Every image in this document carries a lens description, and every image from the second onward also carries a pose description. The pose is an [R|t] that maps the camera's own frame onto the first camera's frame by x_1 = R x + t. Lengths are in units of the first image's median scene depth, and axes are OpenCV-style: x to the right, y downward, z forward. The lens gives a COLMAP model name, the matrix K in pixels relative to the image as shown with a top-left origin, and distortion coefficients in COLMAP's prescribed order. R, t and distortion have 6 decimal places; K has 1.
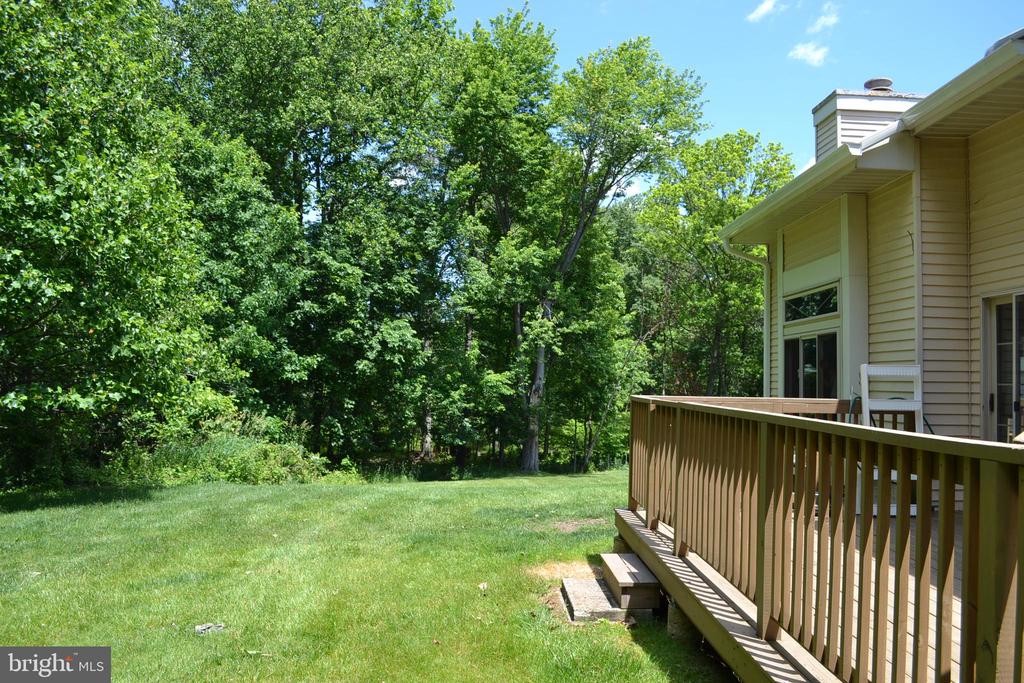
lens RADIAL K [[816.3, 0, 502.2], [0, 816.3, 346.3], [0, 0, 1]] dist [-0.084109, 0.012531]
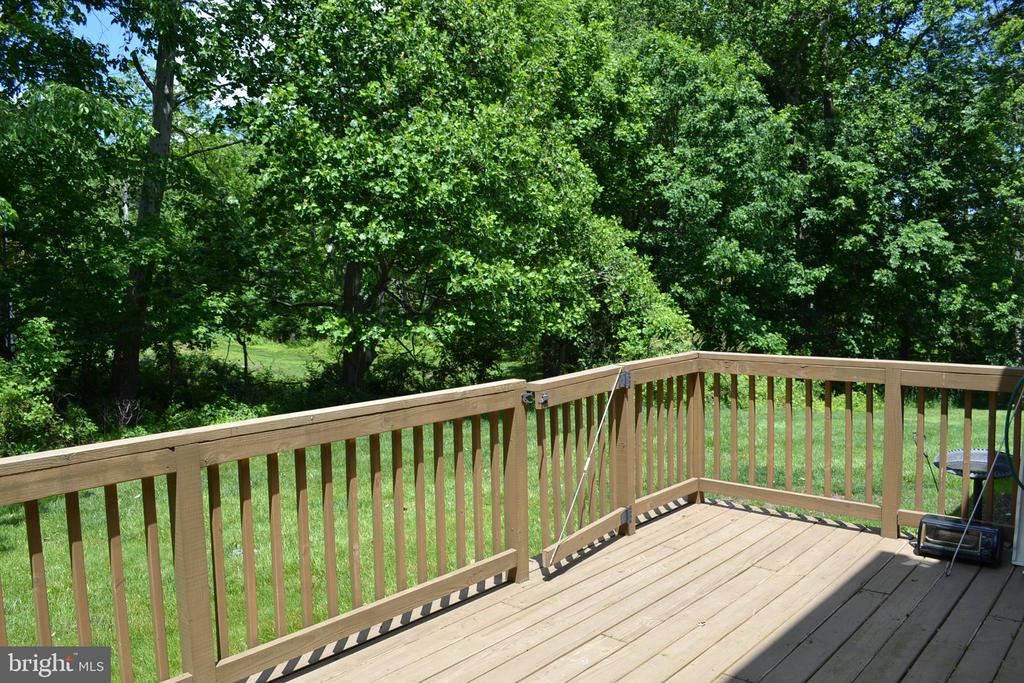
lens RADIAL K [[816.3, 0, 506.6], [0, 816.3, 340.2], [0, 0, 1]] dist [-0.084109, 0.012531]
pose [[0.730437, 0.017939, -0.682745, 0.132278], [0.056770, 0.994601, 0.086868, -0.005762], [0.680617, -0.102211, 0.725475, 0.085832]]
